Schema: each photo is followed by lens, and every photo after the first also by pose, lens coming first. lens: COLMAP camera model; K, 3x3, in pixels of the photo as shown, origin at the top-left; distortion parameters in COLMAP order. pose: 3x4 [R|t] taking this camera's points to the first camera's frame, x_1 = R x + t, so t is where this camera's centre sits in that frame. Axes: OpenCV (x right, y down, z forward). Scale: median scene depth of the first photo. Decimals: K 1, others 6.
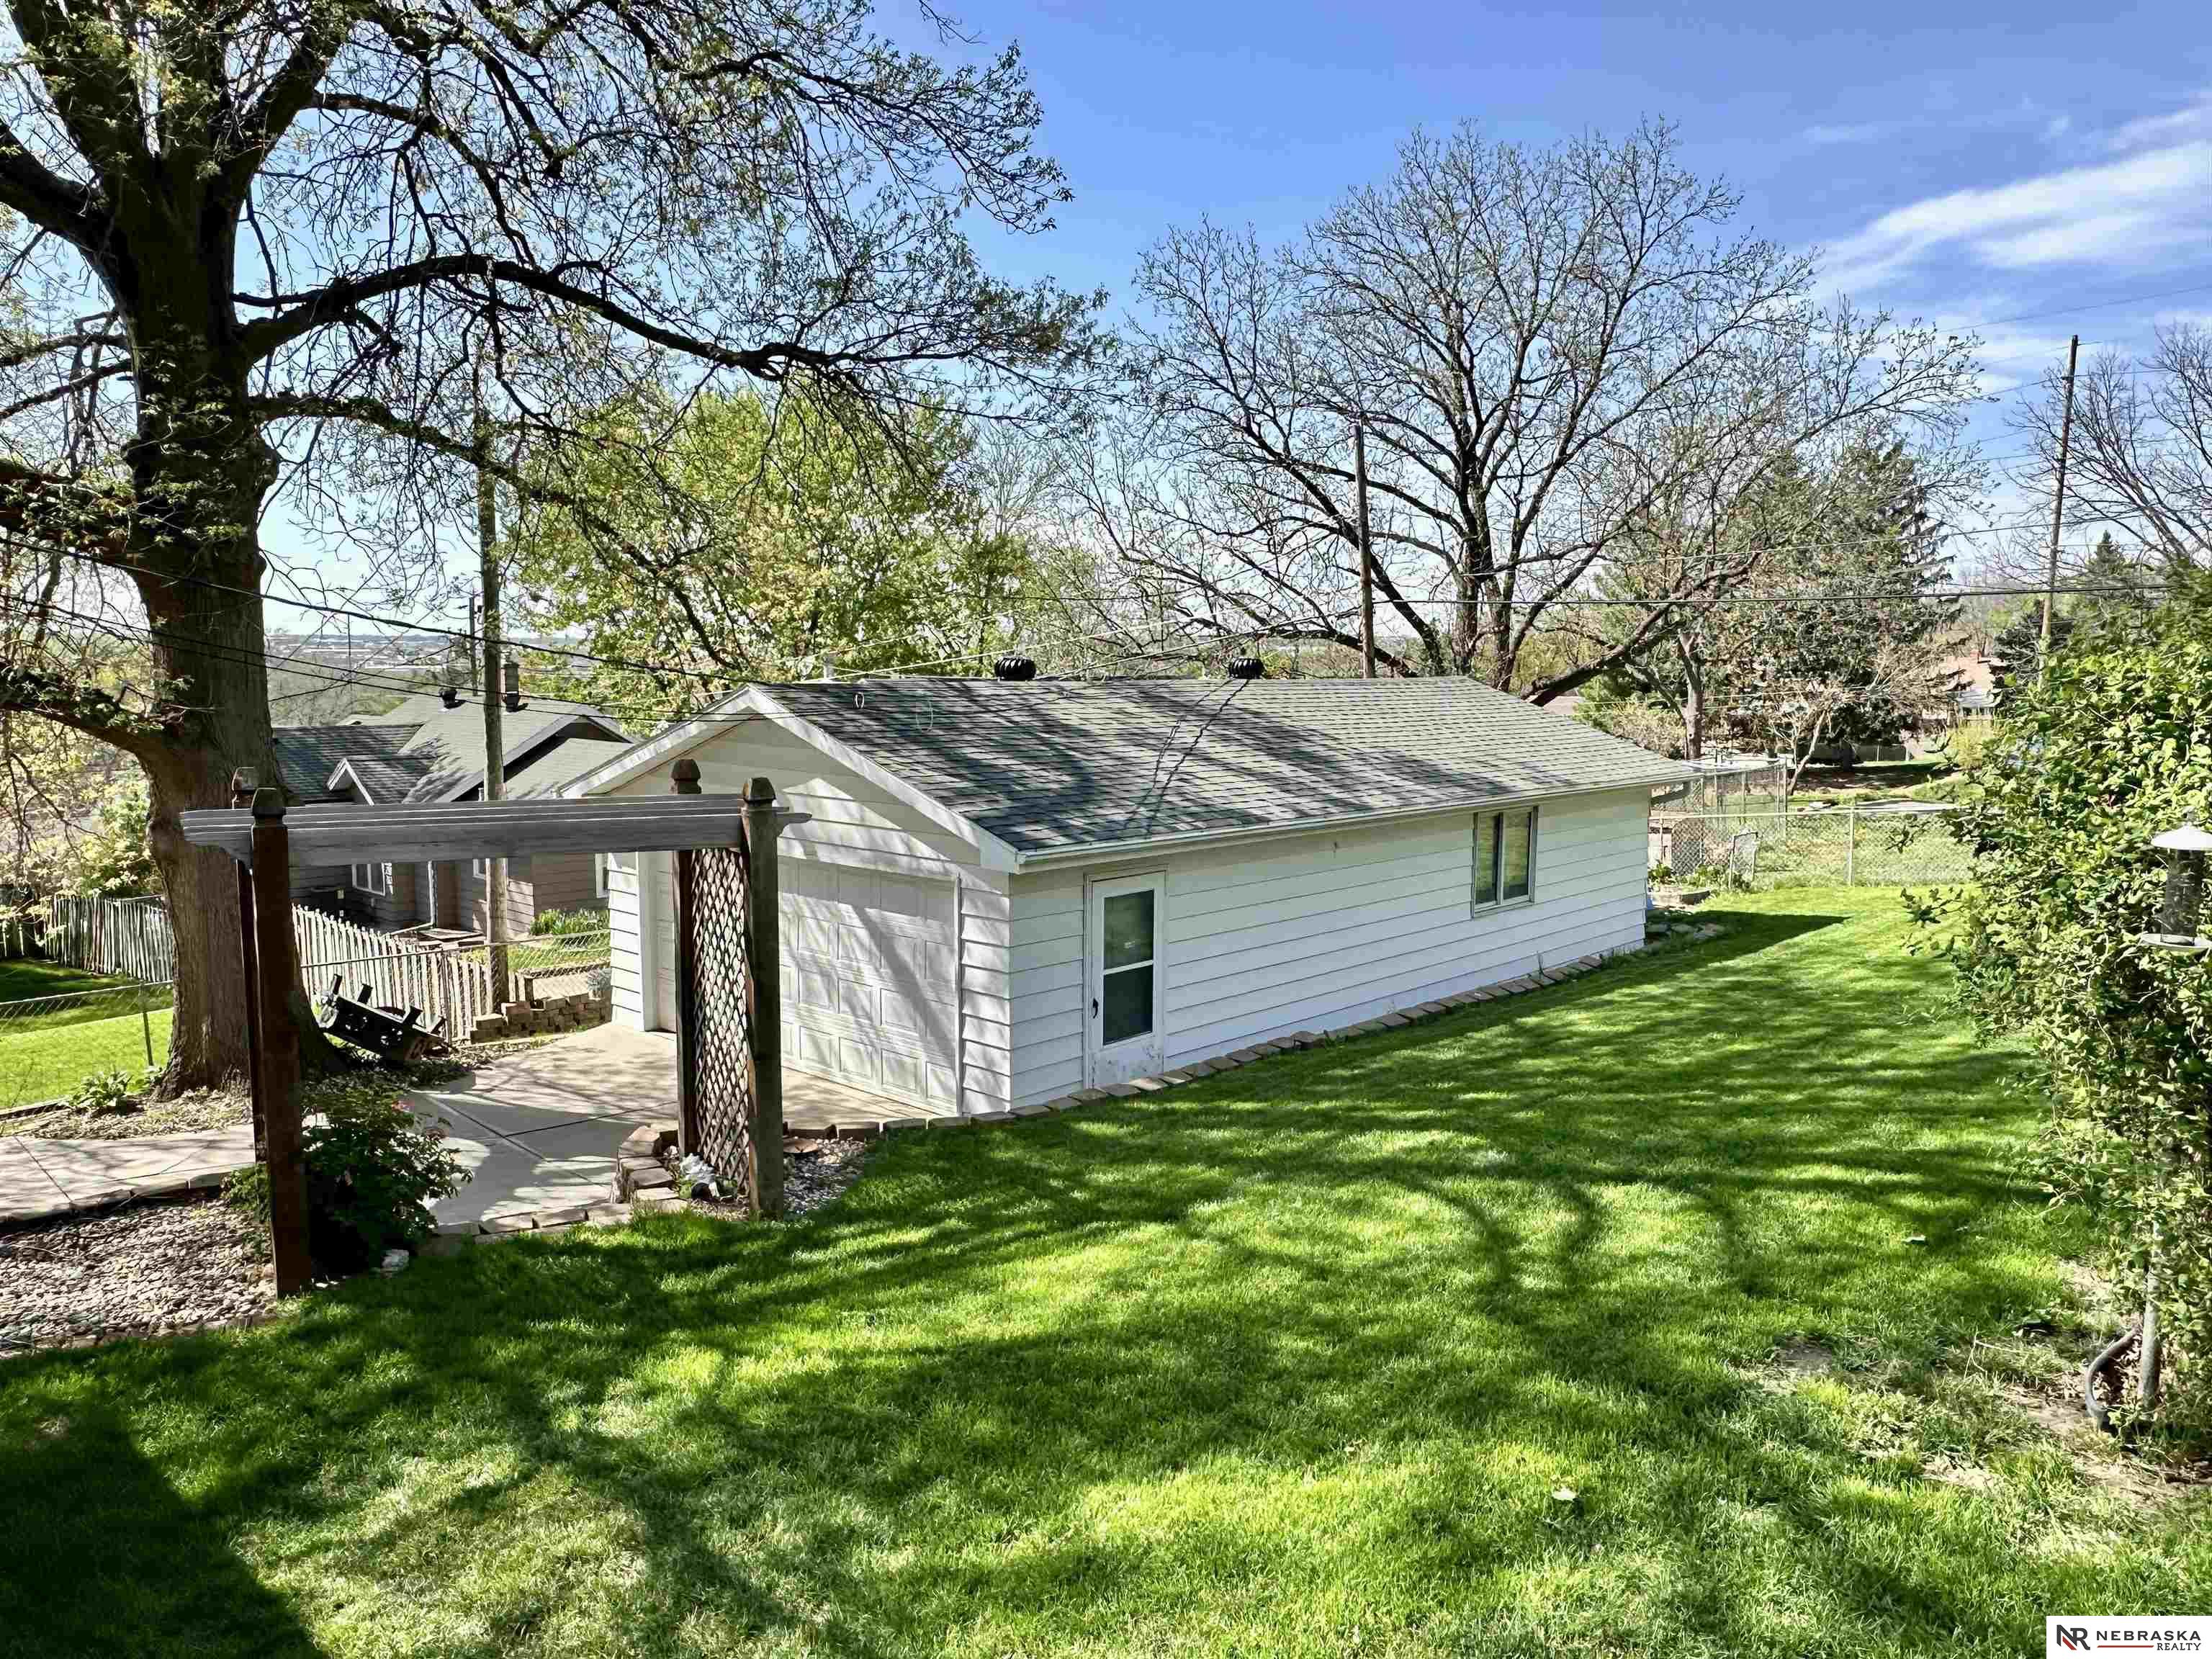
lens RADIAL K [[1520.6, 0, 1106.0], [0, 1520.6, 829.5], [0, 0, 1]] dist [0.005852, 0.001650]
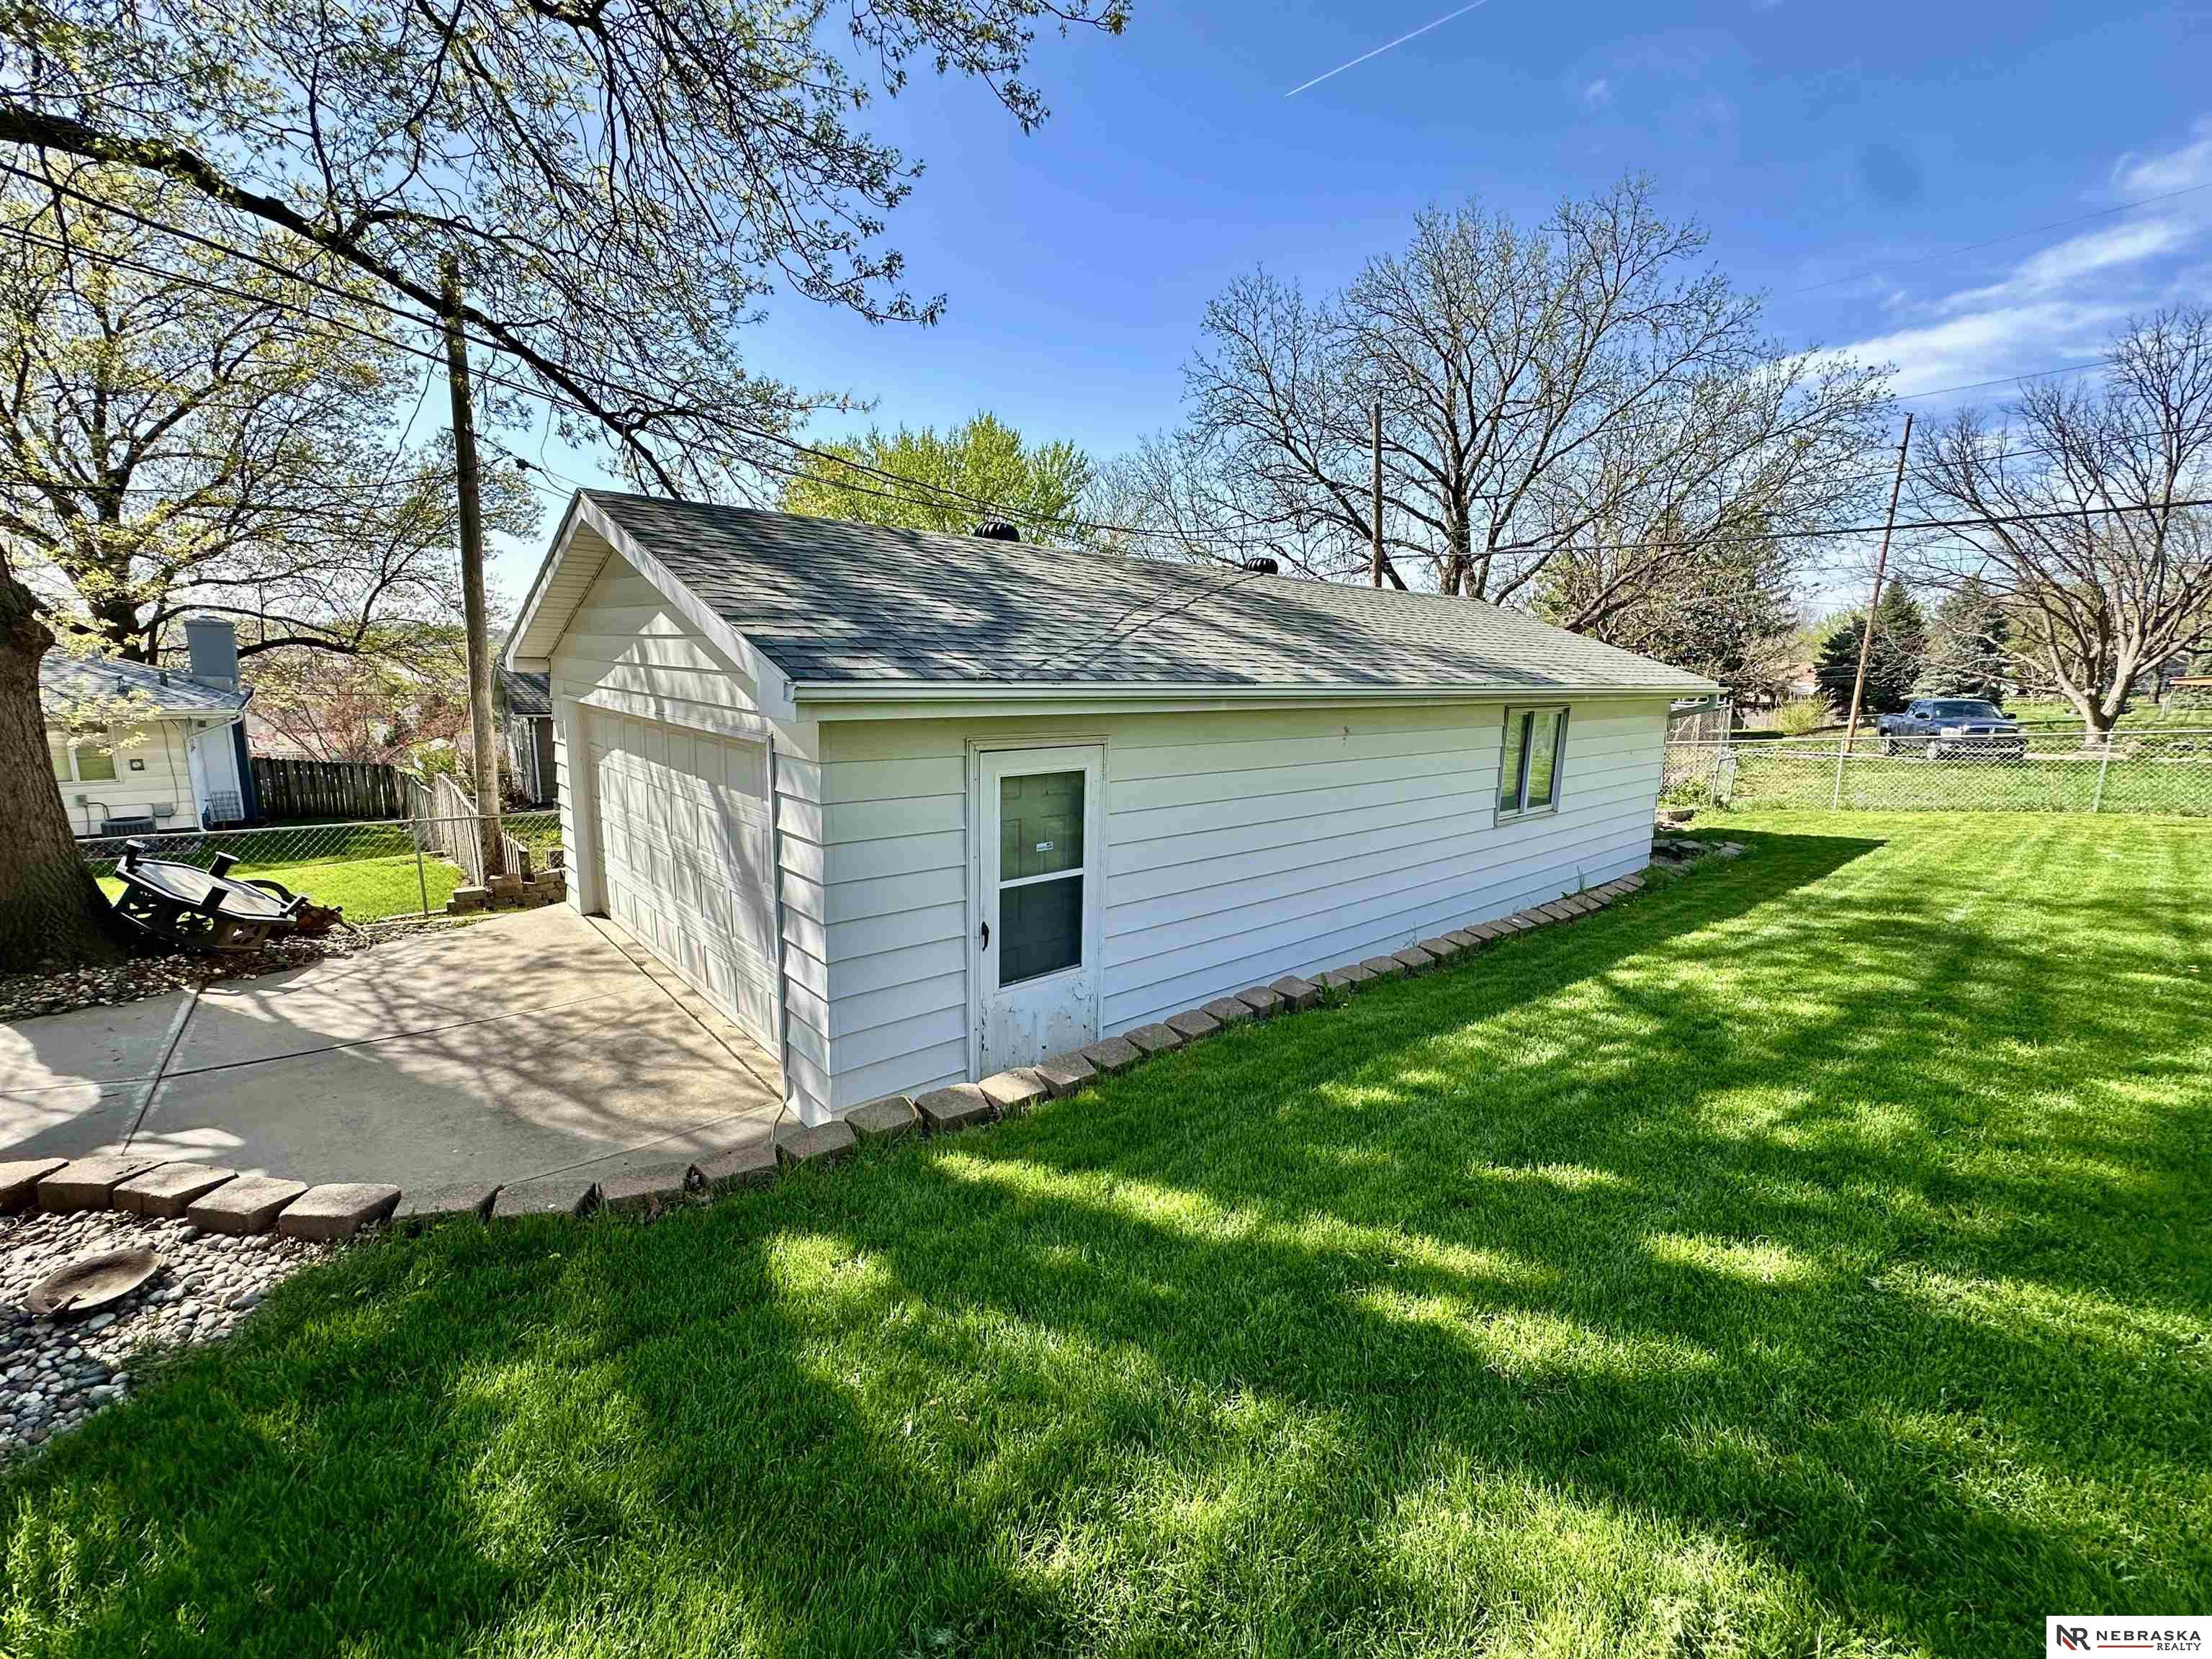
lens RADIAL K [[912.1, 0, 1106.0], [0, 912.1, 829.5], [0, 0, 1]] dist [-0.003446, -0.000012]
pose [[0.994701, 0.036023, -0.096292, 0.066842], [-0.029186, 0.997014, 0.071491, 0.029655], [0.098580, -0.068302, 0.992782, 0.466598]]
